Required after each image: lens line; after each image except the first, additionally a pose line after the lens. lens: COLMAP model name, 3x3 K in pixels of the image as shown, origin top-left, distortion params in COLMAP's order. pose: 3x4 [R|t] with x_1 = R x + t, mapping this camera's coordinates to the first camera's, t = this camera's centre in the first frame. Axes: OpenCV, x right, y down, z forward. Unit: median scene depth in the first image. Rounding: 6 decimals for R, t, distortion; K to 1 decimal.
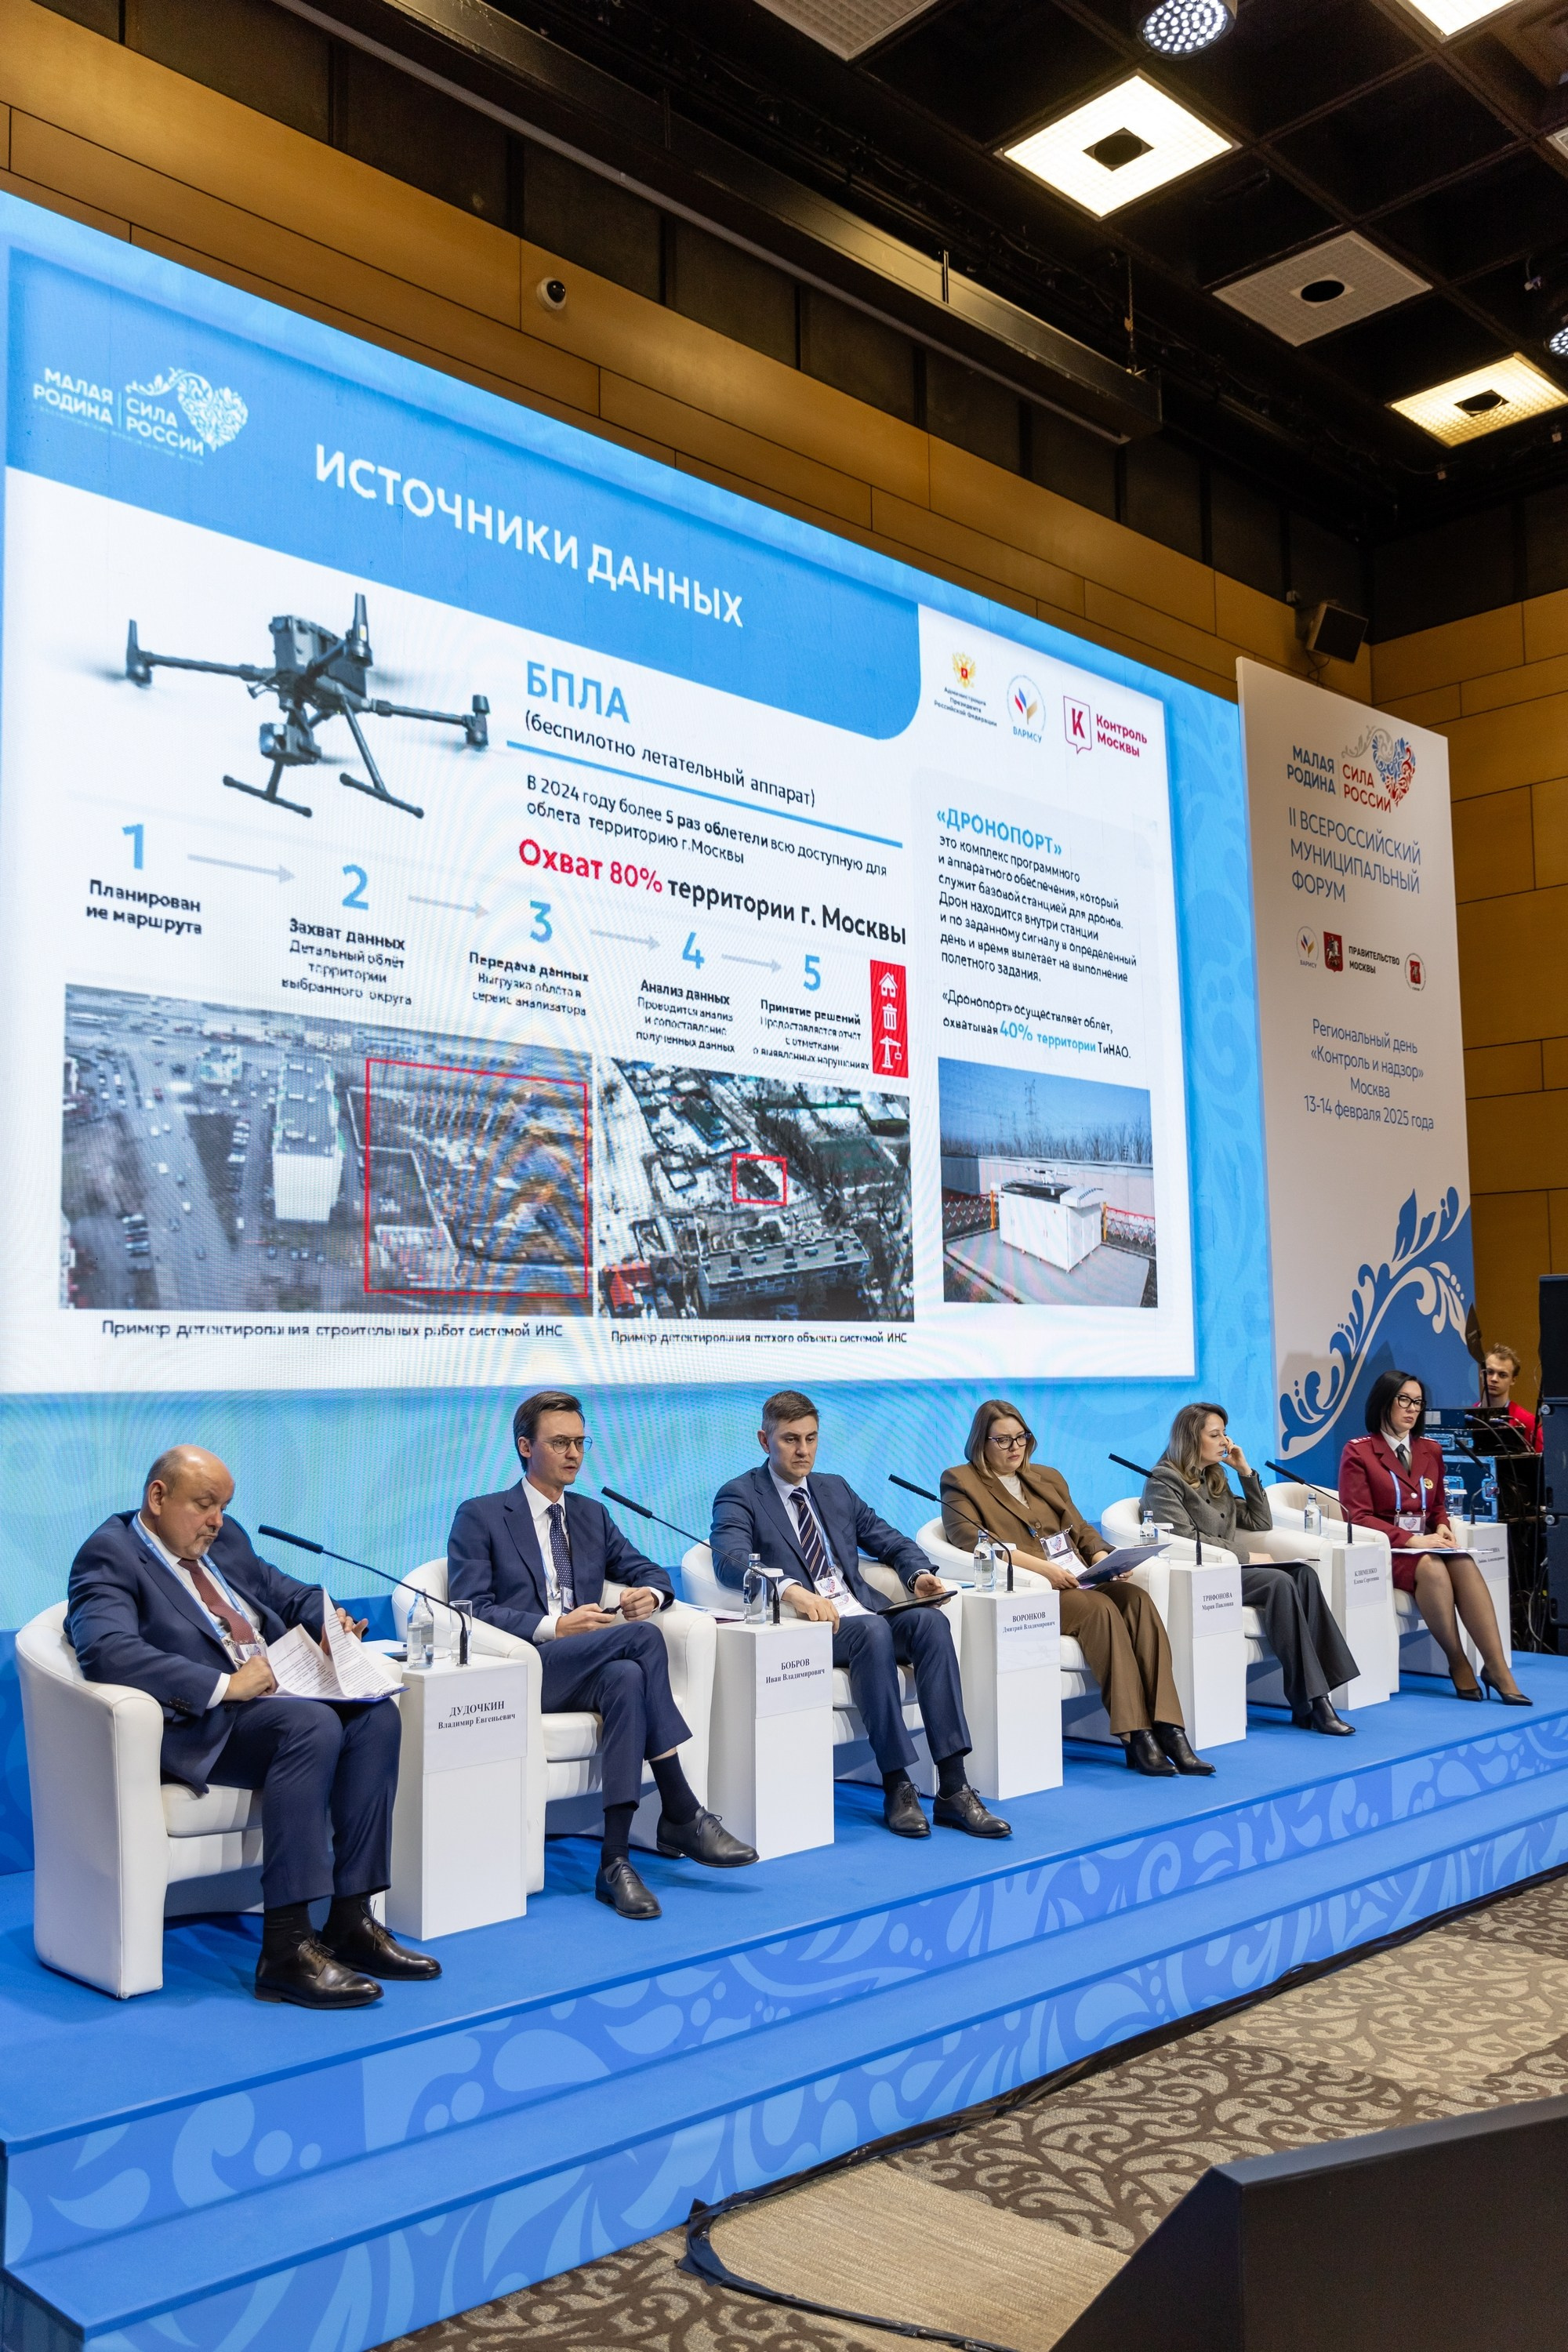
lens RADIAL K [[2025.2, 0, 832.6], [0, 2025.2, 1228.0], [0, 0, 1]] dist [-0.000770, 0.004138]
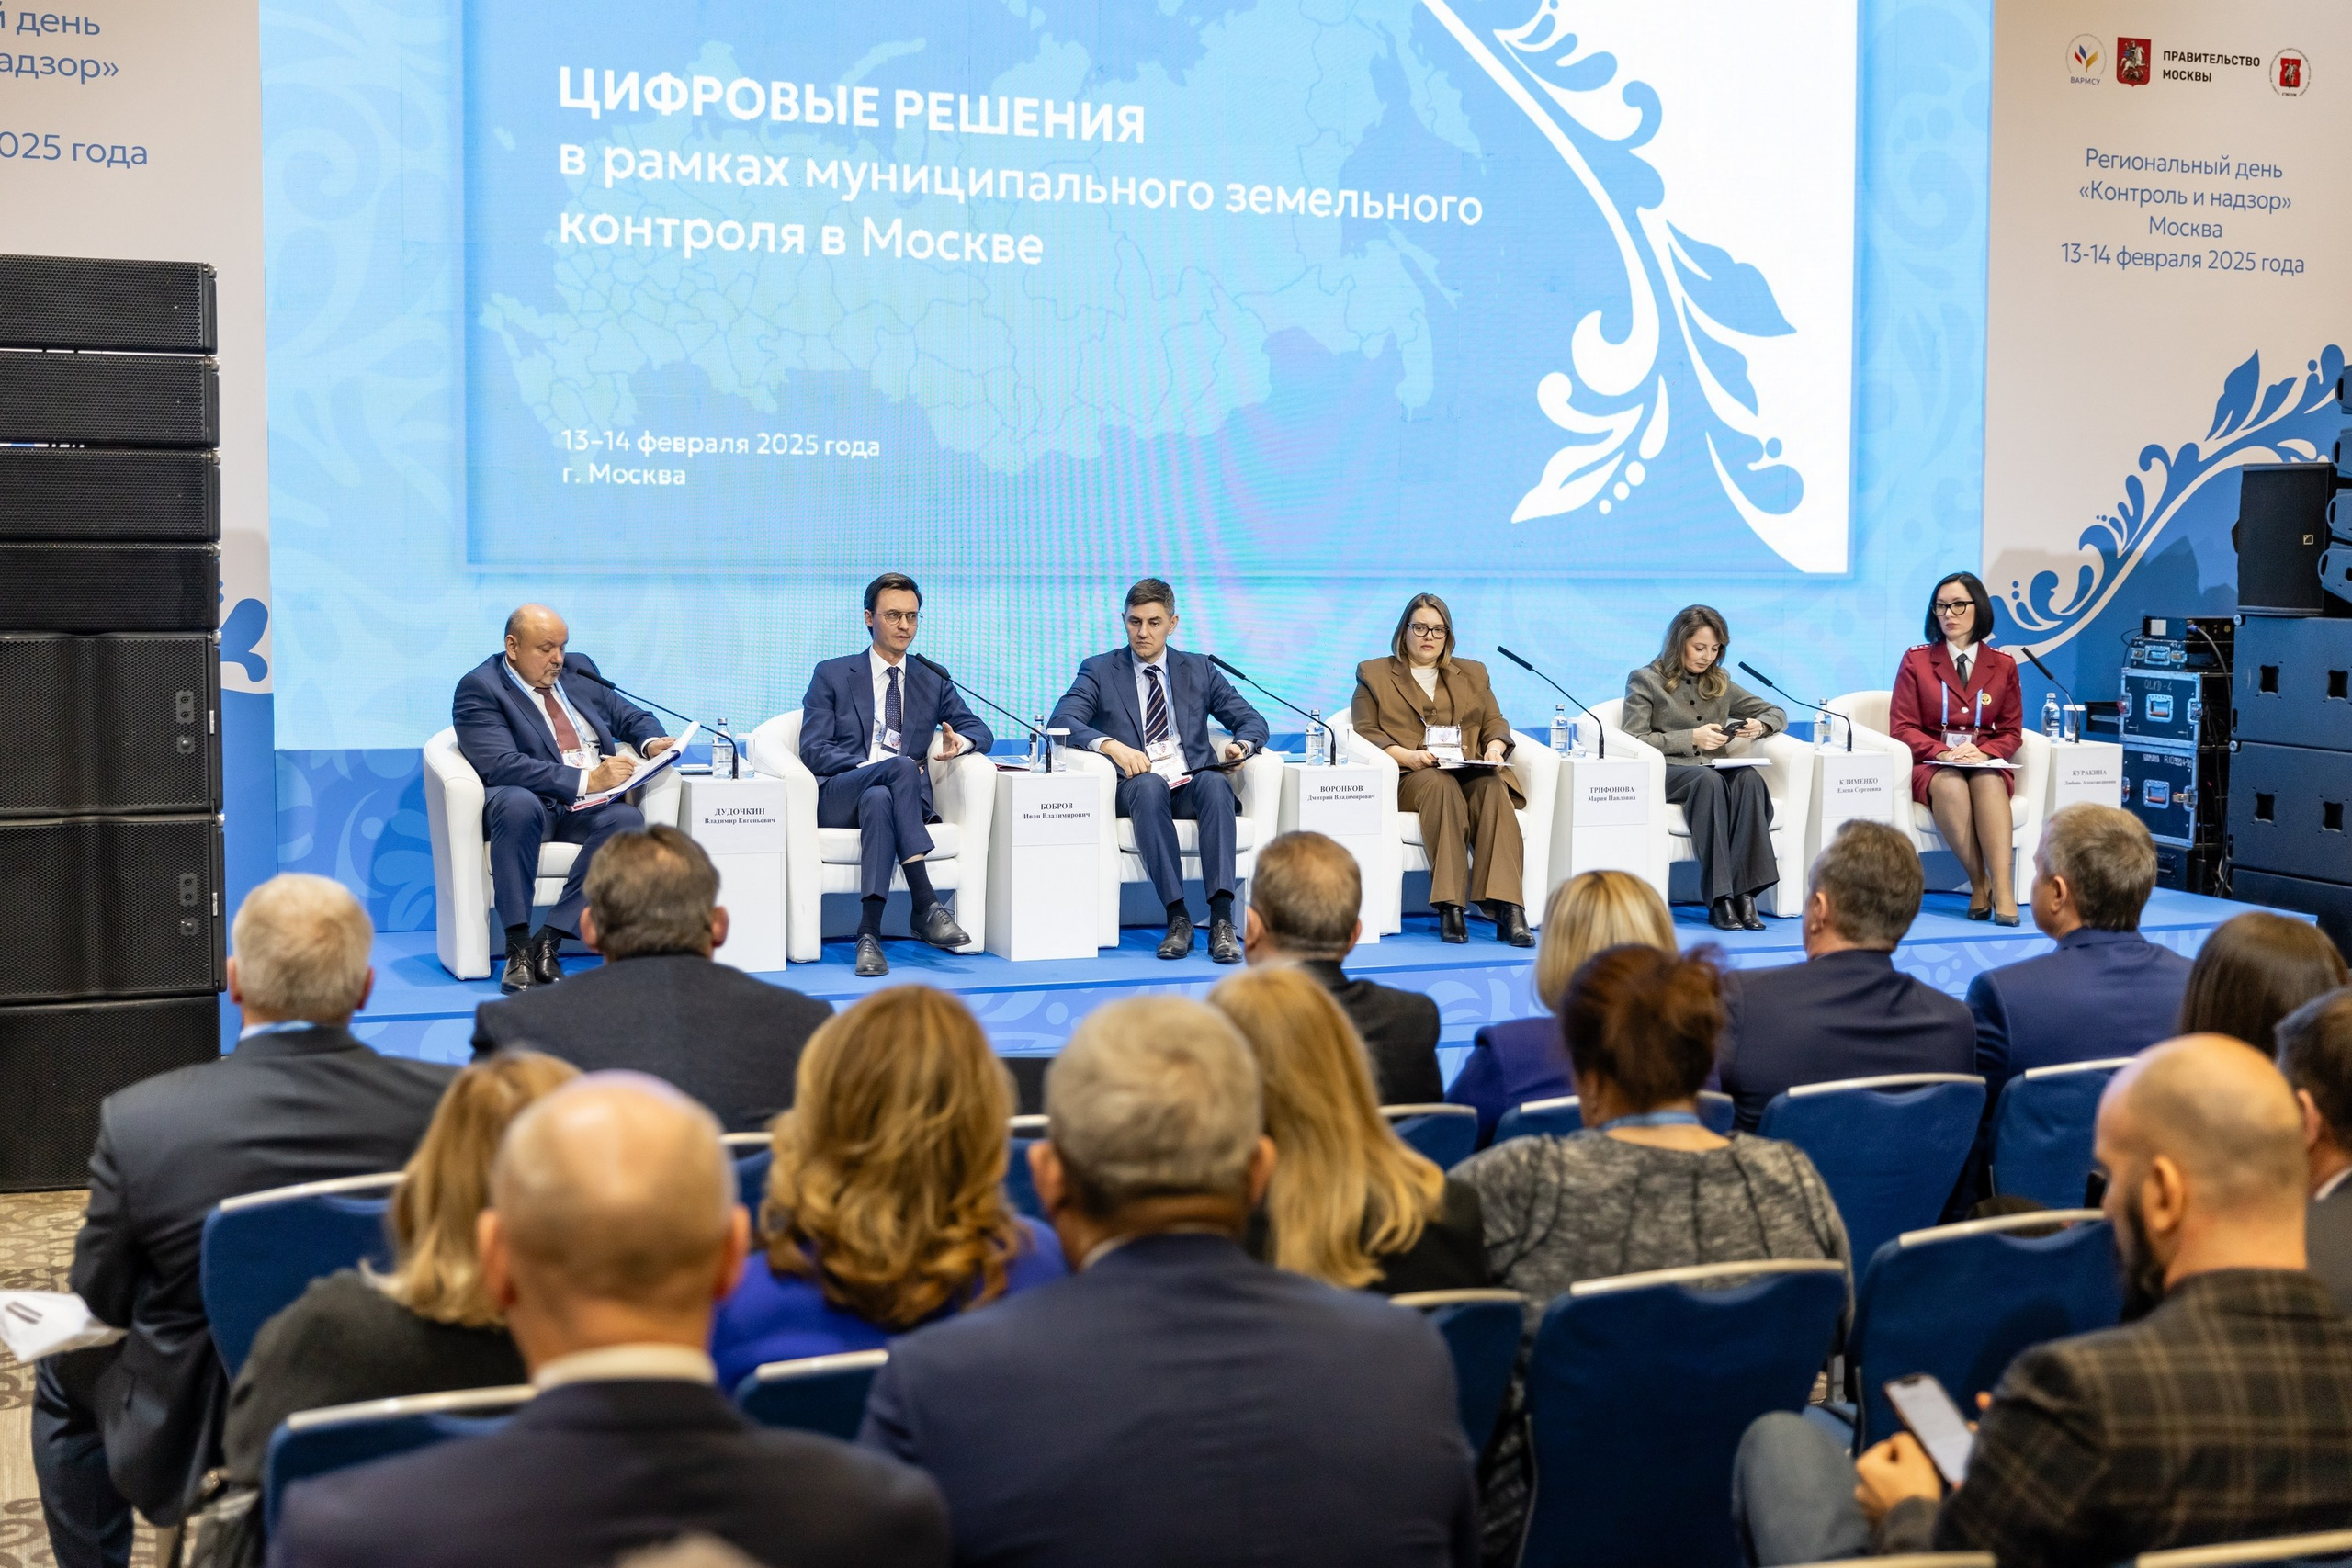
lens RADIAL K [[2871.9, 0, 1176.0], [0, 2871.9, 784.0], [0, 0, 1]] dist [0.005410, 0.037434]
pose [[0.919634, 0.051020, -0.389449, 0.387204], [0.008950, 0.988548, 0.150641, -0.027733], [0.392675, -0.142020, 0.908646, -0.275829]]
